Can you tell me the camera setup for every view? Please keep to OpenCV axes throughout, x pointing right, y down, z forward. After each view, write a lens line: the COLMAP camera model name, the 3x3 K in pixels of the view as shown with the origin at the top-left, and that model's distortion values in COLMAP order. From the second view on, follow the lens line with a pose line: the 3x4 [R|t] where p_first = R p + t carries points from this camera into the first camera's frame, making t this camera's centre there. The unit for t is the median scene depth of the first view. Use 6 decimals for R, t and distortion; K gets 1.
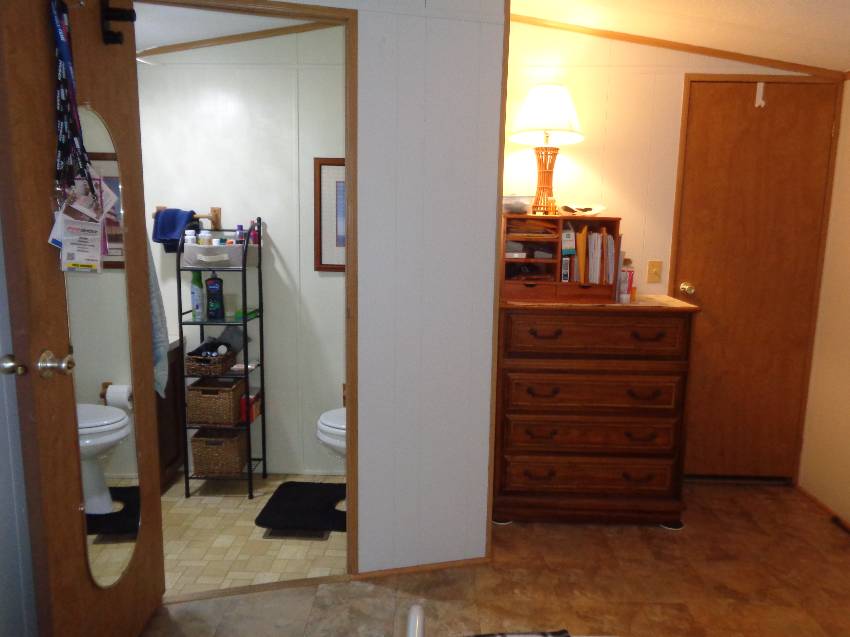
lens RADIAL K [[628.3, 0, 425.0], [0, 628.3, 318.5], [0, 0, 1]] dist [-0.006726, 0.001042]
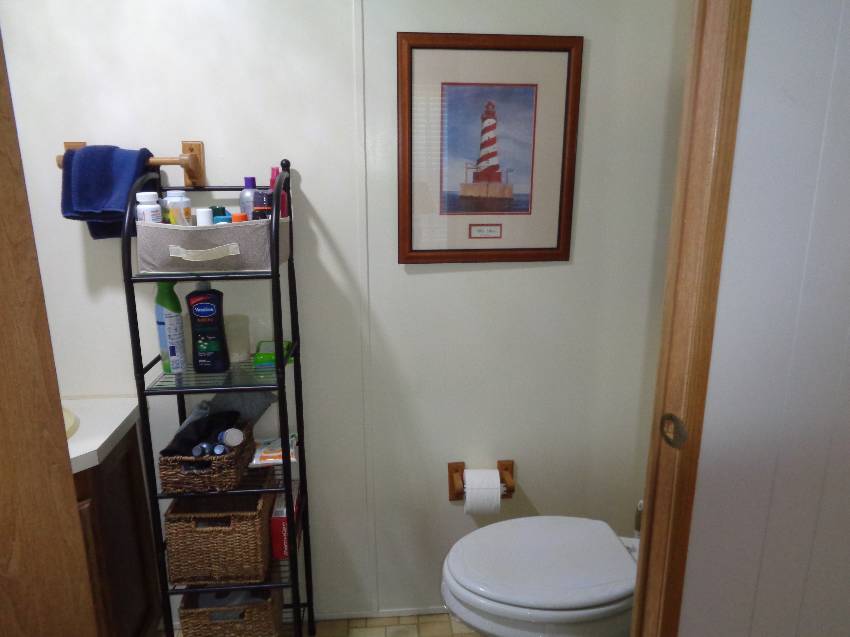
lens RADIAL K [[633.7, 0, 425.0], [0, 633.7, 318.5], [0, 0, 1]] dist [-0.004710, 0.001765]
pose [[0.994001, -0.047328, 0.098598, -0.215219], [0.038272, 0.995043, 0.091789, -0.080691], [-0.102454, -0.087465, 0.990885, 0.496215]]
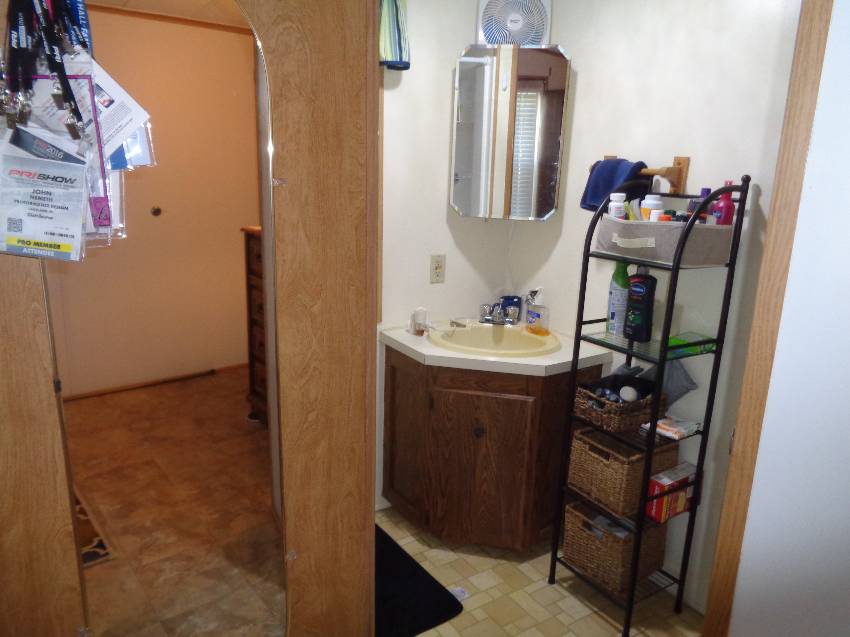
lens RADIAL K [[633.7, 0, 425.0], [0, 633.7, 318.5], [0, 0, 1]] dist [-0.004710, 0.001765]
pose [[0.566814, 0.200038, -0.799191, 0.040962], [-0.155727, 0.978601, 0.134497, -0.072017], [0.808994, 0.048221, 0.585836, 0.471635]]
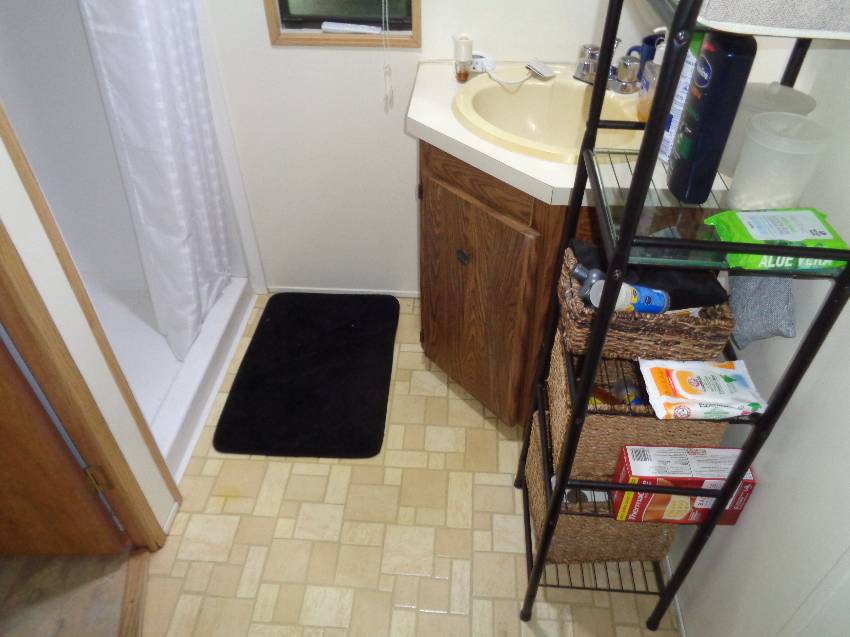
lens RADIAL K [[628.3, 0, 425.0], [0, 628.3, 318.5], [0, 0, 1]] dist [-0.006726, 0.001042]
pose [[-0.045069, 0.638430, -0.768359, -0.083992], [-0.171196, 0.752827, 0.635565, -0.111597], [0.984206, 0.160184, 0.075367, 0.880549]]
